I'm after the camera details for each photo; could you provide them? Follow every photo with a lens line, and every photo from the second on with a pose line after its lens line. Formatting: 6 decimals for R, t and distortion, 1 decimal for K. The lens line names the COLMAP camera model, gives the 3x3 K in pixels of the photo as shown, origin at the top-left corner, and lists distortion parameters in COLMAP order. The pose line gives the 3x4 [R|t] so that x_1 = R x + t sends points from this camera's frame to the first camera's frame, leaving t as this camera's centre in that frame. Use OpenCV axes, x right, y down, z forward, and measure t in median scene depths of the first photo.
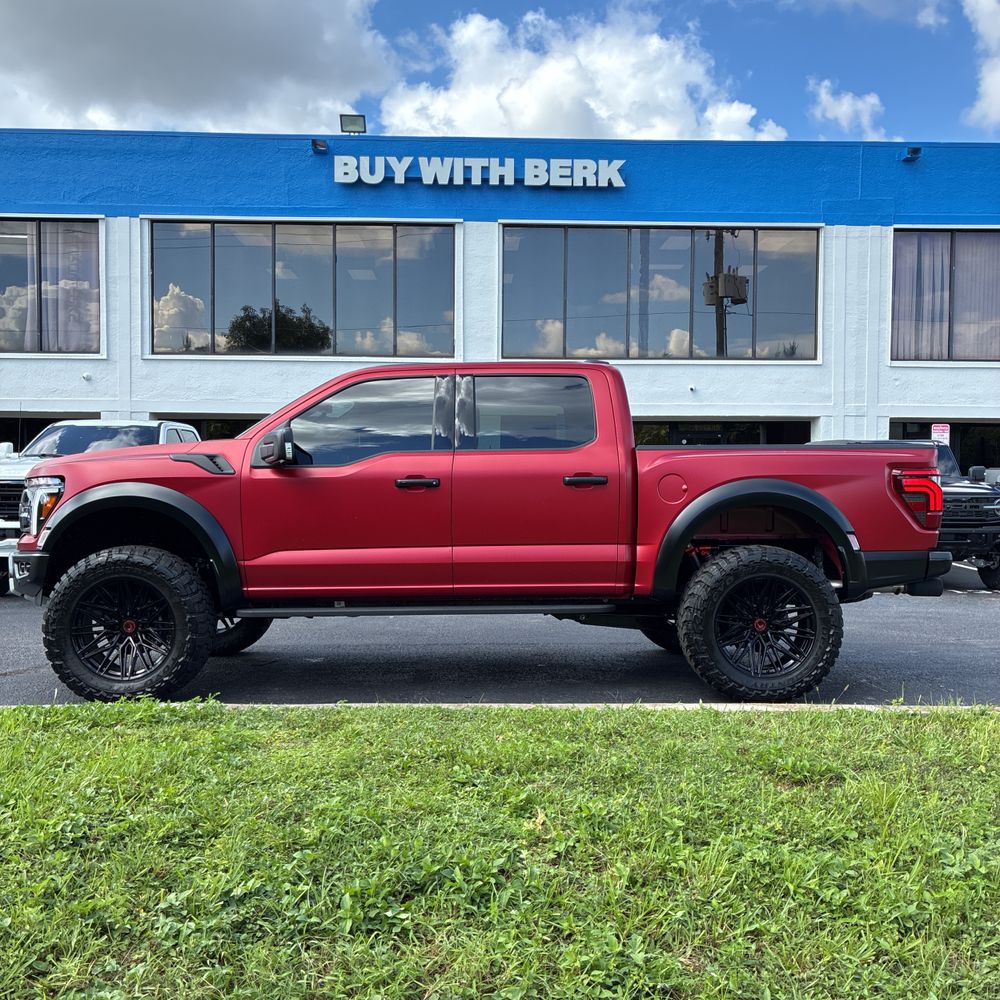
lens RADIAL K [[1017.1, 0, 501.8], [0, 1017.1, 492.9], [0, 0, 1]] dist [0.020177, 0.000000]
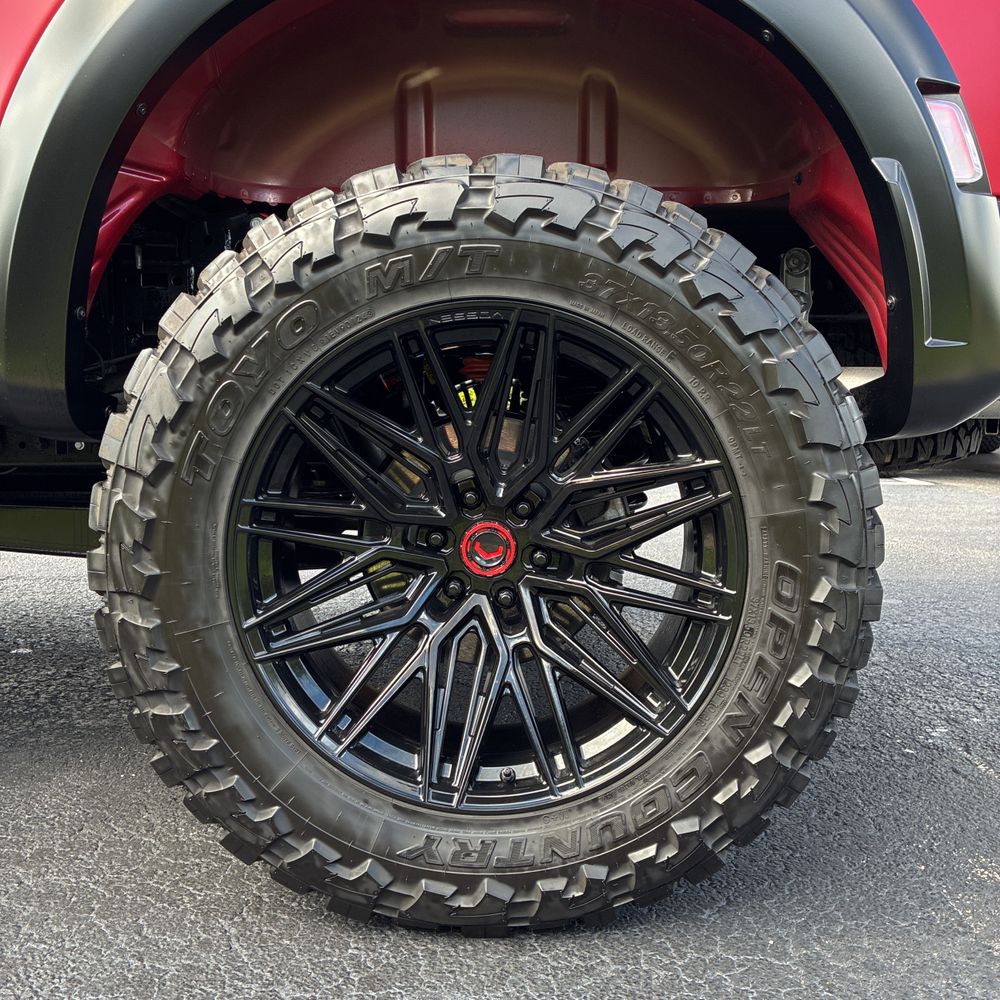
lens RADIAL K [[1017.1, 0, 505.7], [0, 1017.1, 494.8], [0, 0, 1]] dist [0.020177, 0.000000]
pose [[0.999658, 0.005897, -0.025487, 0.260779], [-0.003475, 0.995563, 0.094034, 0.097493], [0.025928, -0.093913, 0.995243, 0.785053]]
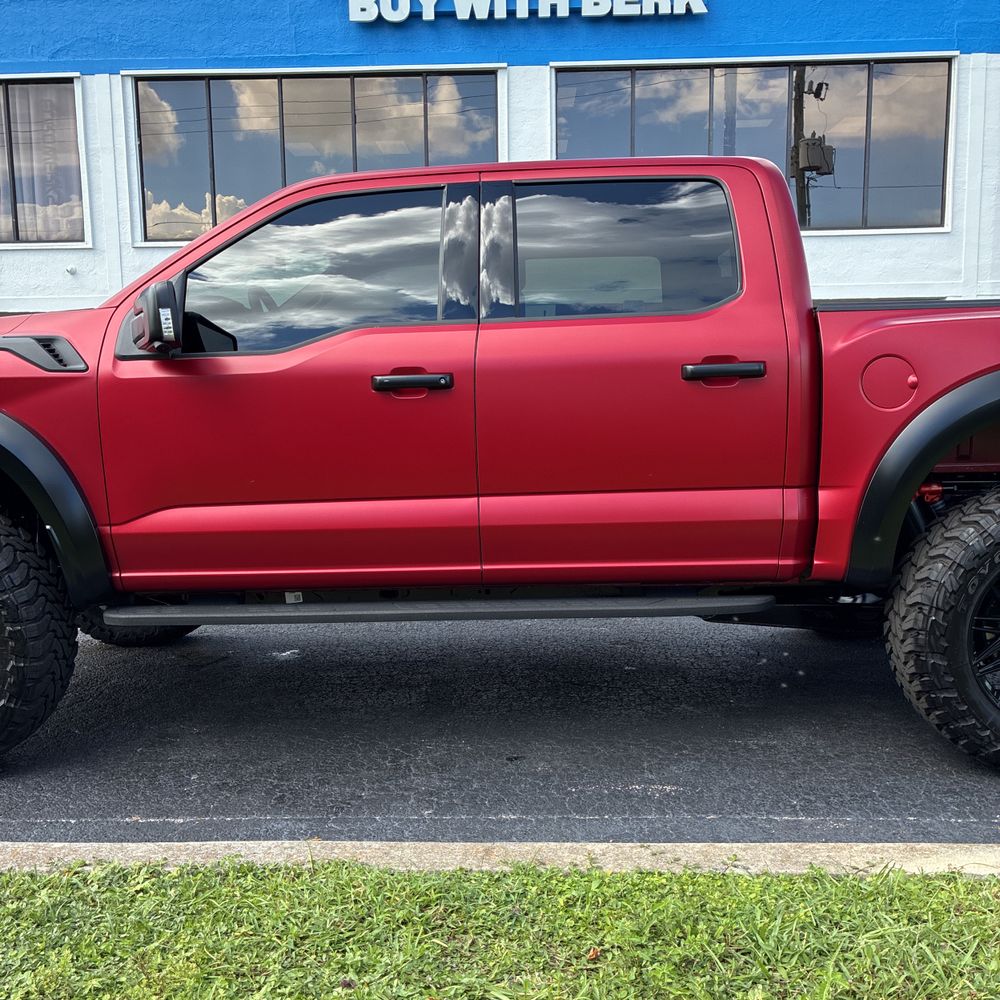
lens RADIAL K [[1017.1, 0, 496.1], [0, 1017.1, 495.2], [0, 0, 1]] dist [0.020177, 0.000000]
pose [[0.998132, -0.012287, -0.059851, -0.005793], [0.017887, 0.995417, 0.093946, 0.000573], [0.058423, -0.094841, 0.993777, 0.445860]]
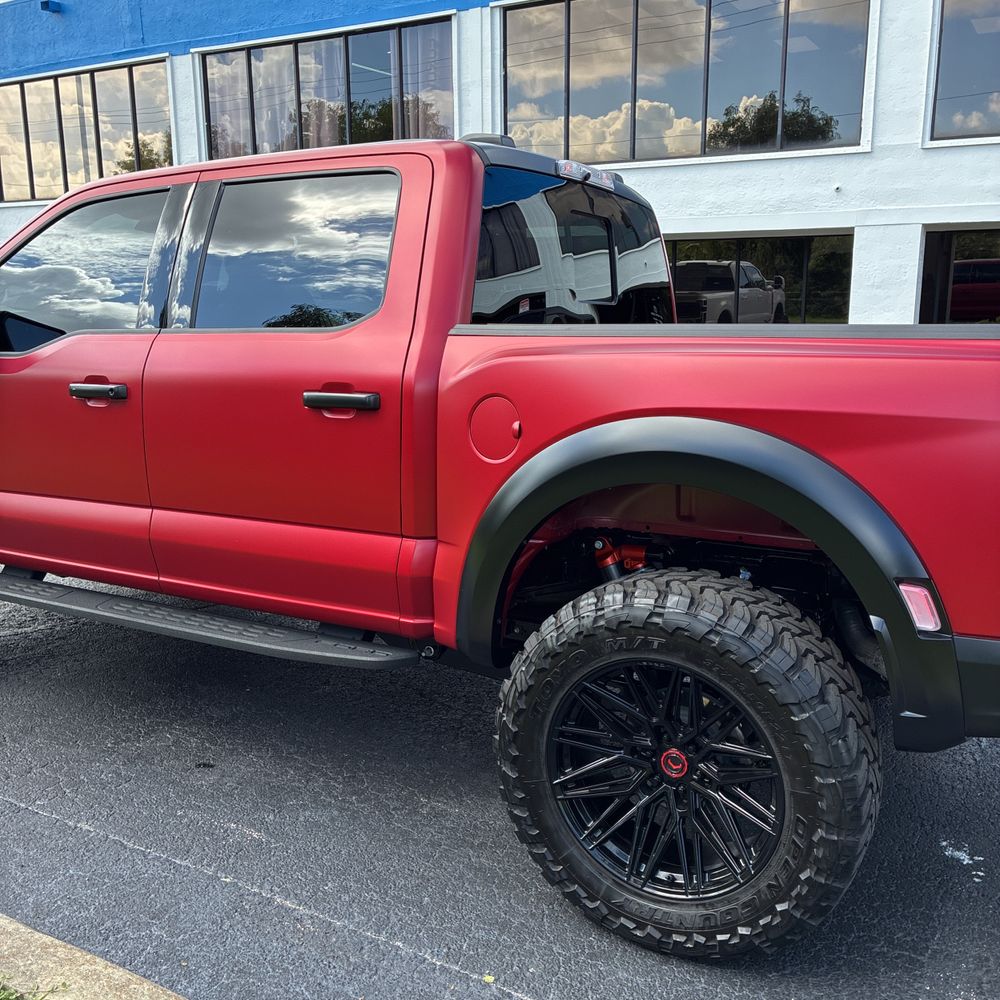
lens RADIAL K [[1017.1, 0, 500.9], [0, 1017.1, 495.4], [0, 0, 1]] dist [0.020177, 0.000000]
pose [[0.854638, 0.094183, -0.510611, 0.393371], [-0.000546, 0.983573, 0.180508, -0.053825], [0.519224, -0.153990, 0.840651, 0.624027]]
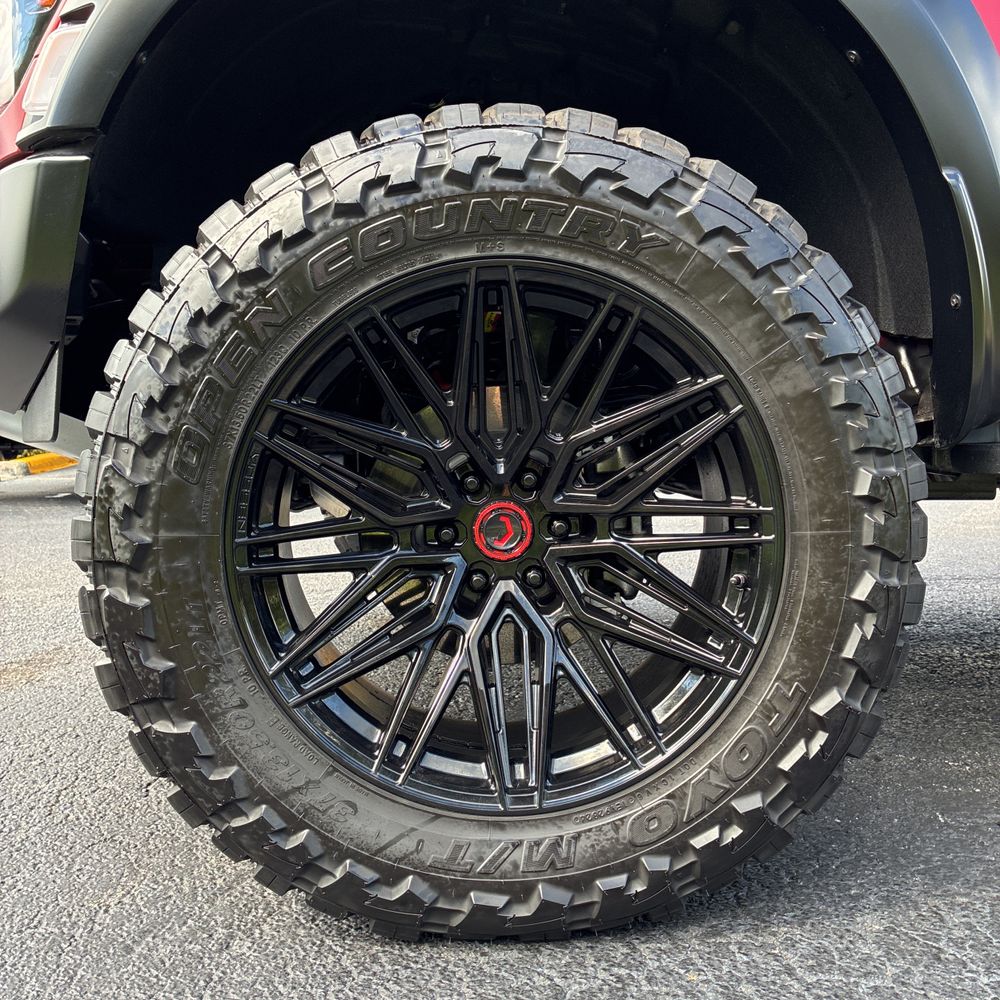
lens RADIAL K [[1017.1, 0, 499.0], [0, 1017.1, 494.9], [0, 0, 1]] dist [0.020177, 0.000000]
pose [[0.999684, -0.014307, 0.020666, -0.361962], [0.012730, 0.997138, 0.074527, 0.106442], [-0.021673, -0.074240, 0.997005, 0.783052]]
